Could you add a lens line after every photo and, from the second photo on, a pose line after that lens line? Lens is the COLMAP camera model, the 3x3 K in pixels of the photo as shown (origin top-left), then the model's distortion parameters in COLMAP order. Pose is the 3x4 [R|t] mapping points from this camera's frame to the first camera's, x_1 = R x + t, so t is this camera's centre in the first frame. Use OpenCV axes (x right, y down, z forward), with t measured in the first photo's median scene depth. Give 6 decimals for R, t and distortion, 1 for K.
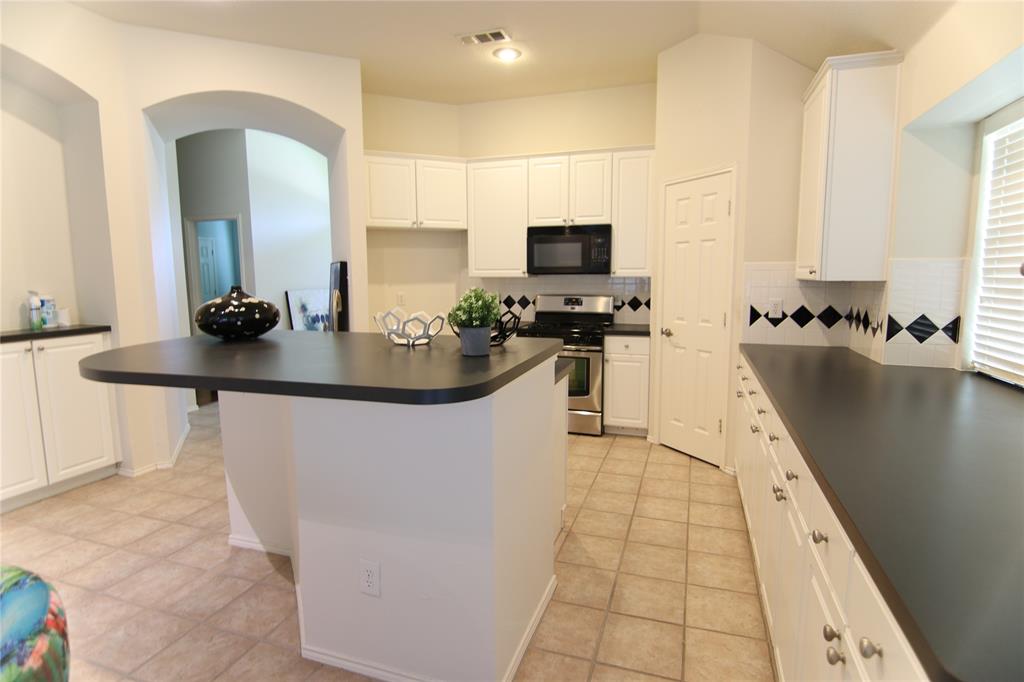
lens RADIAL K [[529.3, 0, 512.0], [0, 529.3, 339.1], [0, 0, 1]] dist [-0.001701, -0.015883]
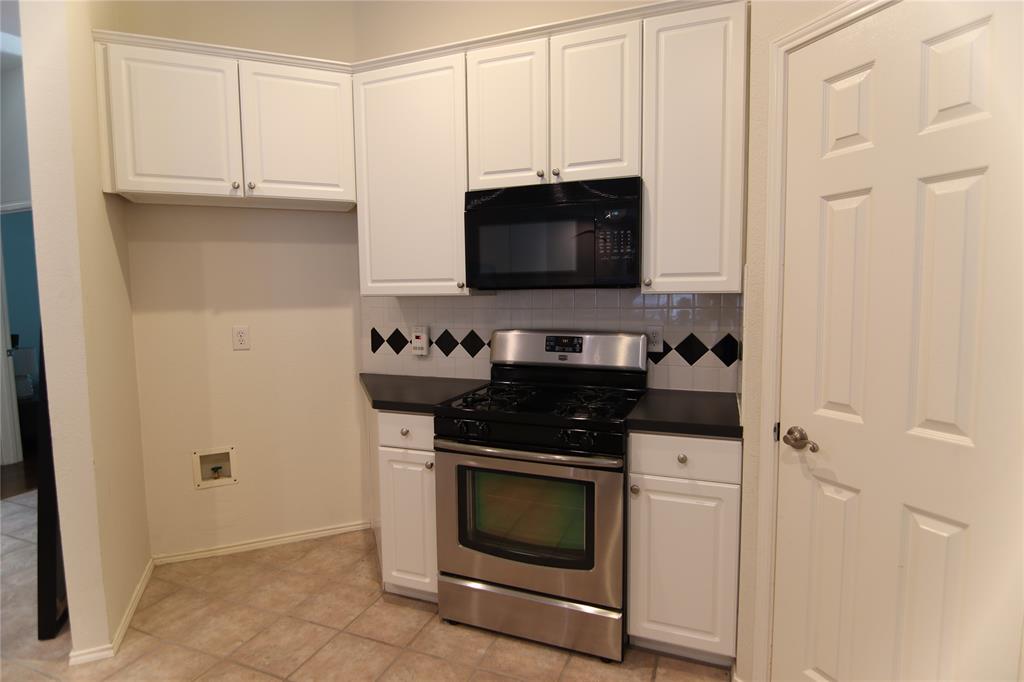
lens RADIAL K [[529.3, 0, 512.0], [0, 529.3, 339.1], [0, 0, 1]] dist [-0.001701, -0.015883]
pose [[0.999000, -0.002268, -0.044645, 0.122861], [0.000604, 0.999306, -0.037244, -0.078514], [0.044699, 0.037180, 0.998308, 0.694977]]
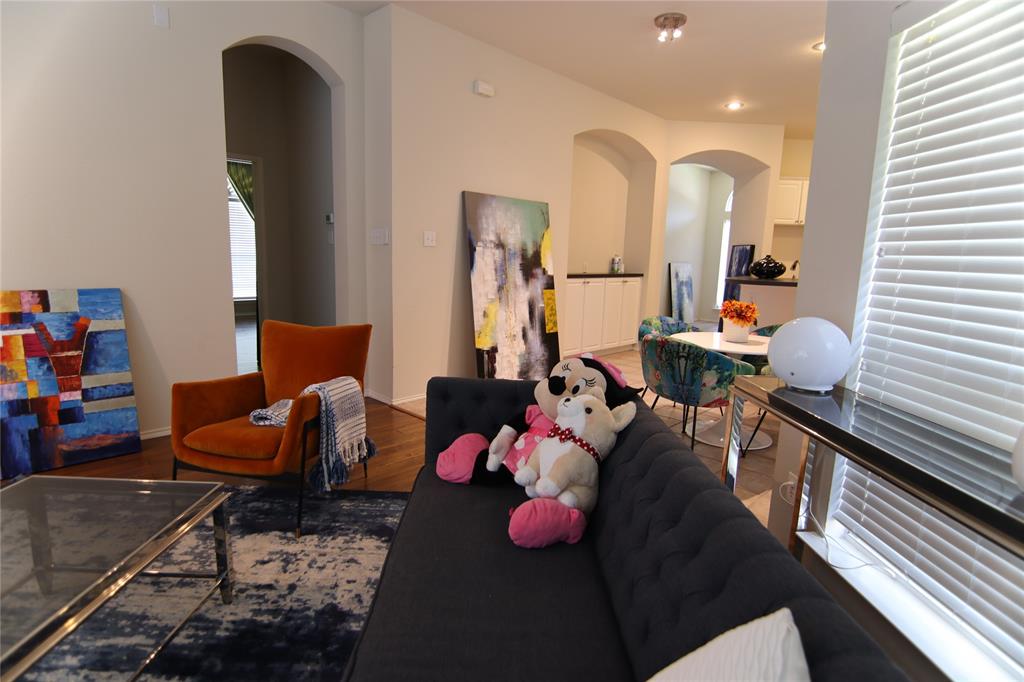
lens RADIAL K [[529.3, 0, 512.0], [0, 529.3, 339.1], [0, 0, 1]] dist [-0.001701, -0.015883]
pose [[0.908952, 0.101987, -0.404235, -0.374345], [-0.089153, 0.994737, 0.050502, 0.160818], [0.407258, -0.009865, 0.913260, -1.014617]]
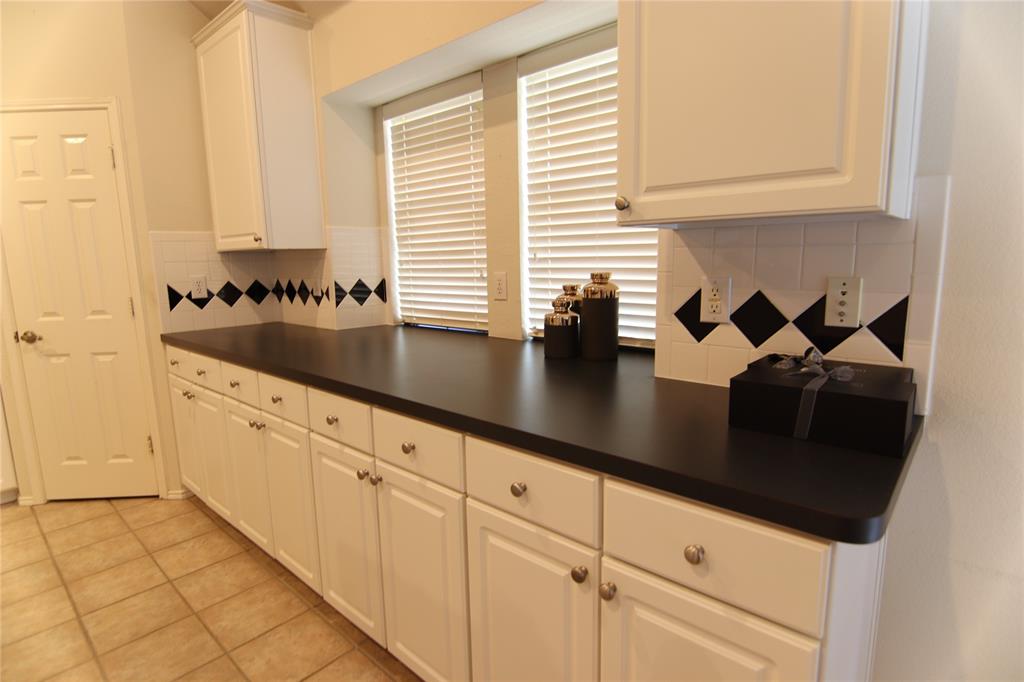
lens RADIAL K [[529.3, 0, 512.0], [0, 529.3, 339.1], [0, 0, 1]] dist [-0.001701, -0.015883]
pose [[0.391735, -0.144469, 0.908665, -0.077664], [0.132392, 0.986169, 0.099716, 0.005779], [-0.910503, 0.081238, 0.405444, 0.198775]]
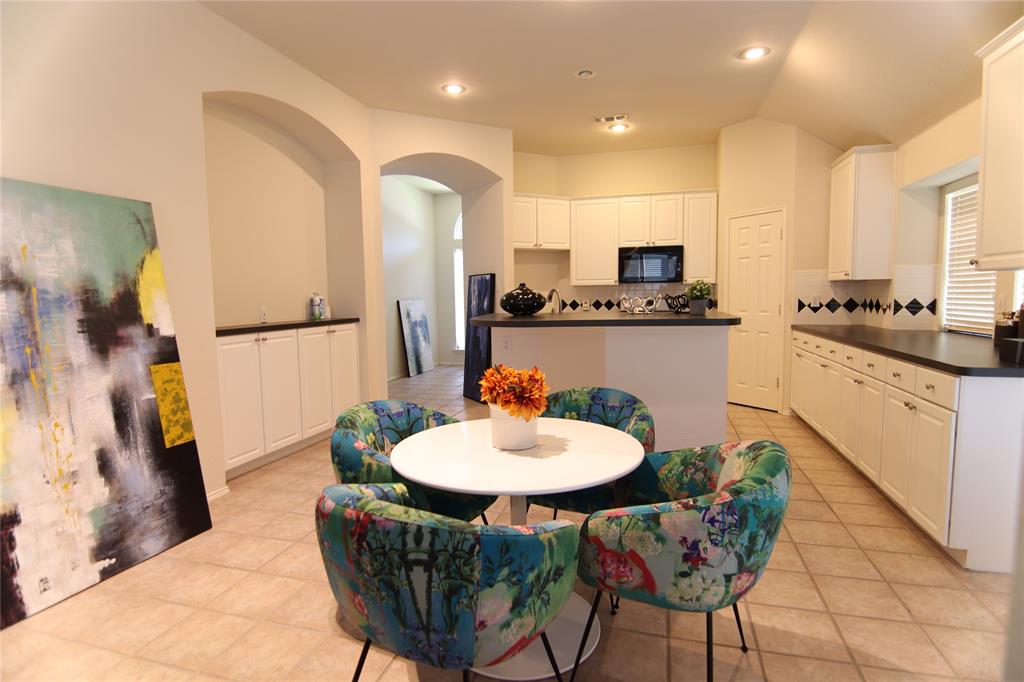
lens RADIAL K [[529.3, 0, 512.0], [0, 529.3, 339.1], [0, 0, 1]] dist [-0.001701, -0.015883]
pose [[0.998291, -0.013481, 0.056865, -0.428243], [0.015699, 0.999126, -0.038735, 0.091151], [-0.056293, 0.039561, 0.997630, -0.427648]]
